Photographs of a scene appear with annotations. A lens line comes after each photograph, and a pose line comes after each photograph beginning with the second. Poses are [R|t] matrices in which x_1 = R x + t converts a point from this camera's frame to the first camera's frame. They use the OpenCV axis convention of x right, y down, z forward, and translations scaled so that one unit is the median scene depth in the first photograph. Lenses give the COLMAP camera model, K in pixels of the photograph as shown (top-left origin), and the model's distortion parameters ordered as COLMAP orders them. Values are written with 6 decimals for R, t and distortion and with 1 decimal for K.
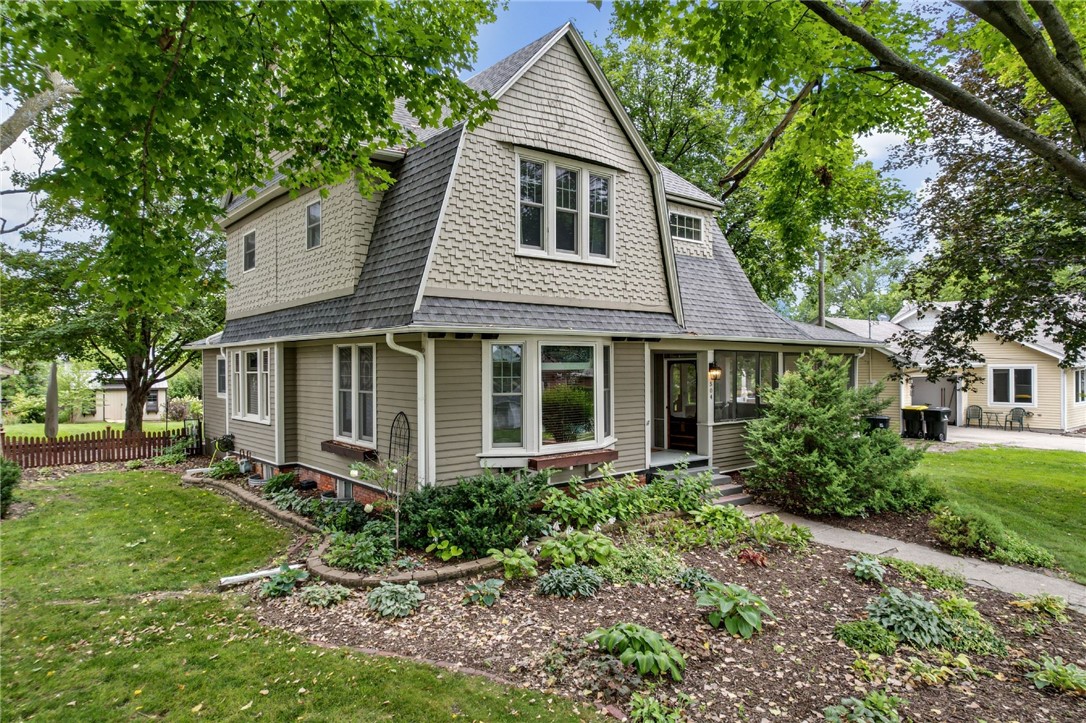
lens RADIAL K [[701.4, 0, 551.5], [0, 701.4, 371.2], [0, 0, 1]] dist [-0.085750, 0.078342]
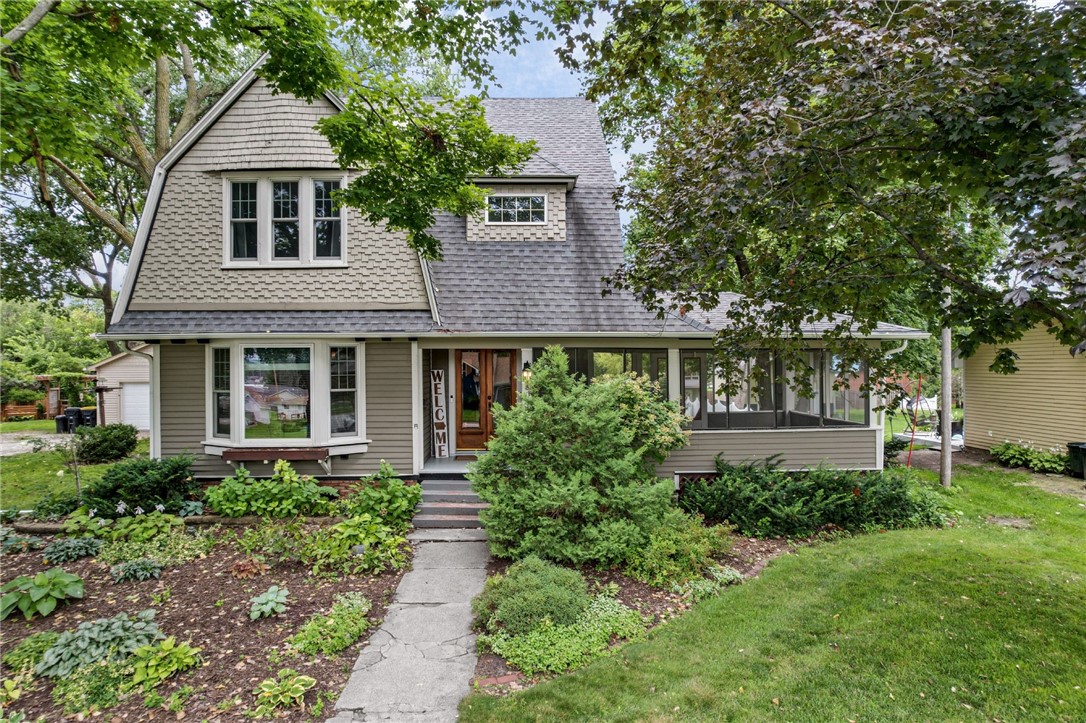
lens RADIAL K [[701.4, 0, 551.5], [0, 701.4, 371.2], [0, 0, 1]] dist [-0.085750, 0.078342]
pose [[0.779005, 0.000315, -0.627018, 1.015050], [-0.005794, 0.999961, -0.006696, 0.004231], [0.626991, 0.008849, 0.778976, 0.444435]]
